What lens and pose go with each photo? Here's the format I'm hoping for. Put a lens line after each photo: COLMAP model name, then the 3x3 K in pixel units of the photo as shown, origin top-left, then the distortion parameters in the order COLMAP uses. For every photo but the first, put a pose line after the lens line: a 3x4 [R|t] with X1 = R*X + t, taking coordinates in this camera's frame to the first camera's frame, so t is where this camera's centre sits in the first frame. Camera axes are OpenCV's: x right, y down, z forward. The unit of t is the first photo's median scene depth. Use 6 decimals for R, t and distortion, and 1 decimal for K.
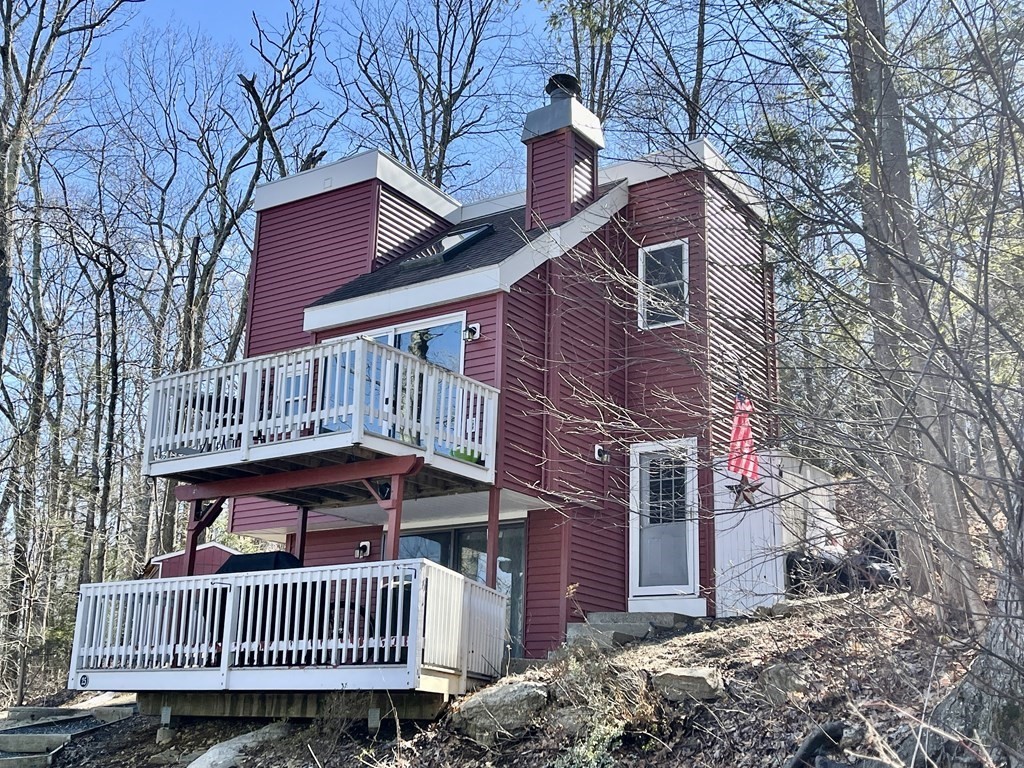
lens RADIAL K [[1209.6, 0, 512.0], [0, 1209.6, 384.0], [0, 0, 1]] dist [0.128700, -0.494704]
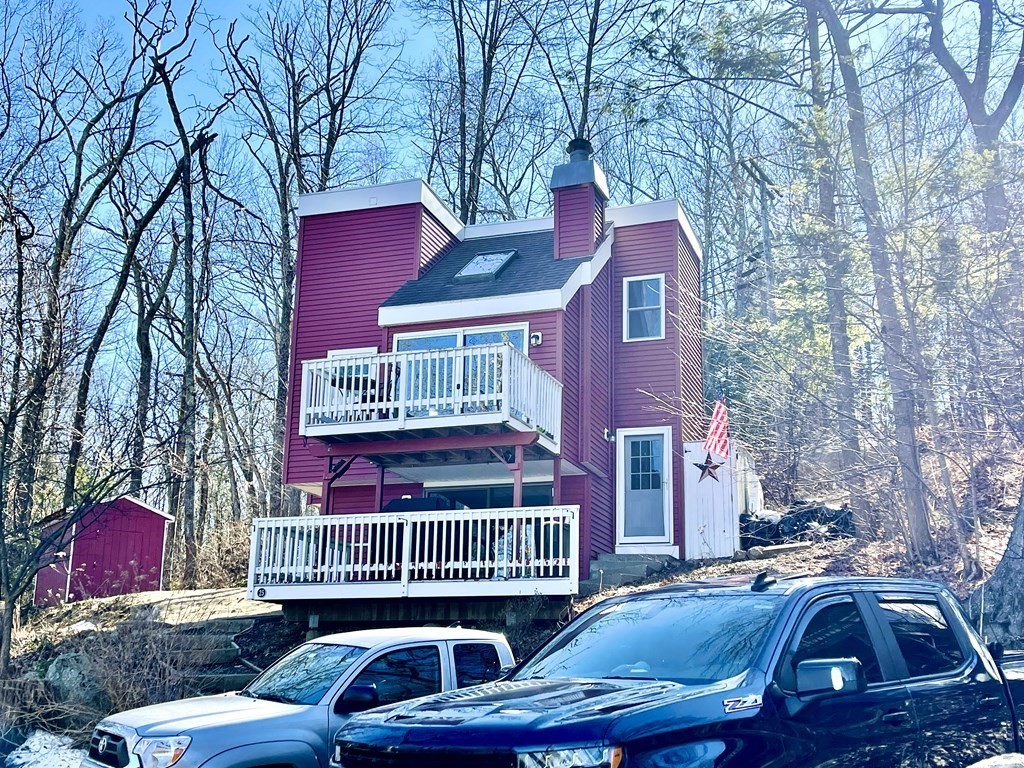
lens RADIAL K [[1209.6, 0, 512.0], [0, 1209.6, 384.0], [0, 0, 1]] dist [0.128700, -0.494704]
pose [[0.968192, 0.059275, 0.243087, -0.389216], [-0.064824, 0.997786, 0.014884, -0.012071], [-0.241666, -0.030169, 0.969890, -0.282571]]
